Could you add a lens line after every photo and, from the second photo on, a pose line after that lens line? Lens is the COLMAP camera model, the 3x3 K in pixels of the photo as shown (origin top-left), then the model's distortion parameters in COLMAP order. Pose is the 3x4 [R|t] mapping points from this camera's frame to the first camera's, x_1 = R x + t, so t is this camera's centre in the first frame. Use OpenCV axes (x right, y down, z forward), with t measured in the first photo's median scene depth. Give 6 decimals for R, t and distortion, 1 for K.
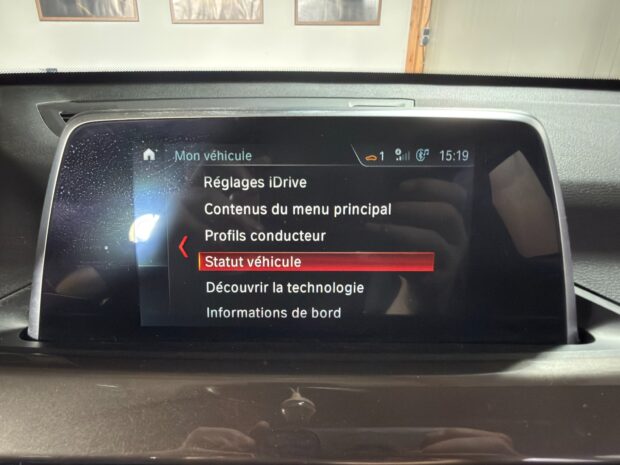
lens RADIAL K [[388.4, 0, 308.9], [0, 388.4, 234.1], [0, 0, 1]] dist [0.002176, 0.005574]
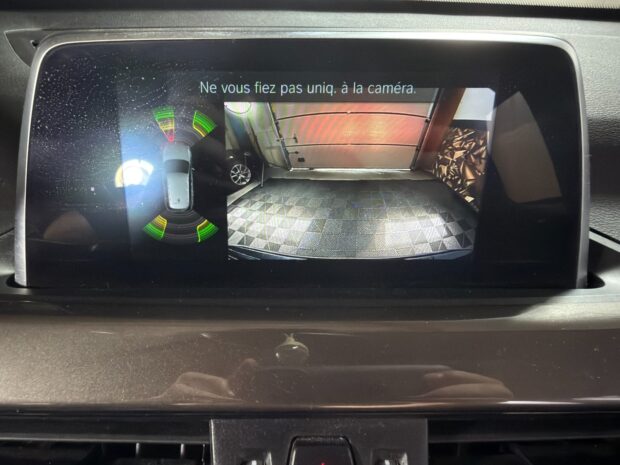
lens RADIAL K [[374.9, 0, 294.8], [0, 374.9, 229.6], [0, 0, 1]] dist [0.002362, 0.002922]
pose [[0.999882, -0.002510, 0.015135, -0.054927], [0.000809, 0.993780, 0.111356, 0.032151], [-0.015320, -0.111331, 0.993665, 0.096979]]
